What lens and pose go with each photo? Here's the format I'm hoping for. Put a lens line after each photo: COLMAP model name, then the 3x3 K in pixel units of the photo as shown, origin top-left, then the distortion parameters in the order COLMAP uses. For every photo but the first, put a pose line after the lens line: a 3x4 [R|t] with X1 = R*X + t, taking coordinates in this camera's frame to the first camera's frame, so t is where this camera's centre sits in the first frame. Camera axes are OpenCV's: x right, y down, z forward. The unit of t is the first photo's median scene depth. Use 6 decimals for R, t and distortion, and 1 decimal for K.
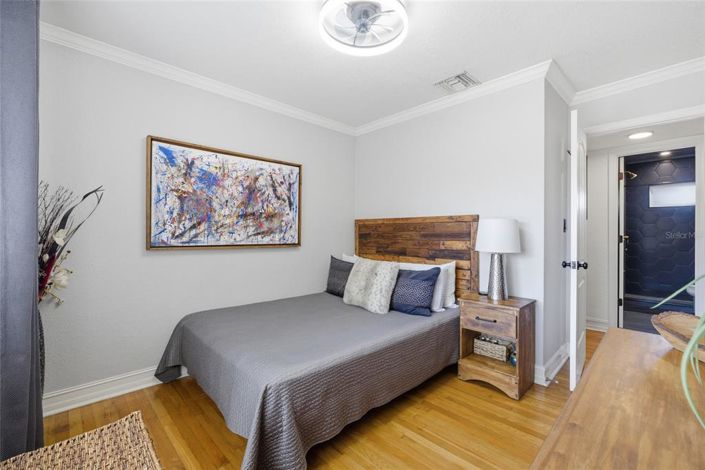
lens RADIAL K [[307.9, 0, 351.1], [0, 307.9, 232.5], [0, 0, 1]] dist [-0.009468, 0.003093]
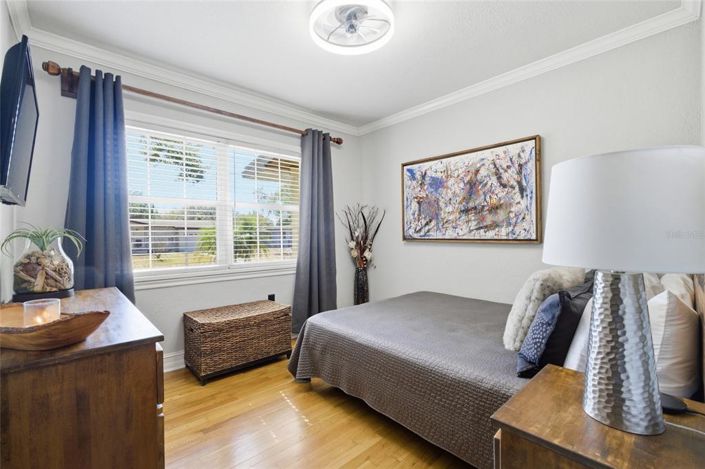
lens RADIAL K [[307.9, 0, 351.5], [0, 307.9, 236.6], [0, 0, 1]] dist [-0.009468, 0.003093]
pose [[-0.023112, 0.000898, -0.999732, 0.684987], [0.008948, 0.999960, 0.000691, 0.027644], [0.999693, -0.008930, -0.023119, 0.640535]]
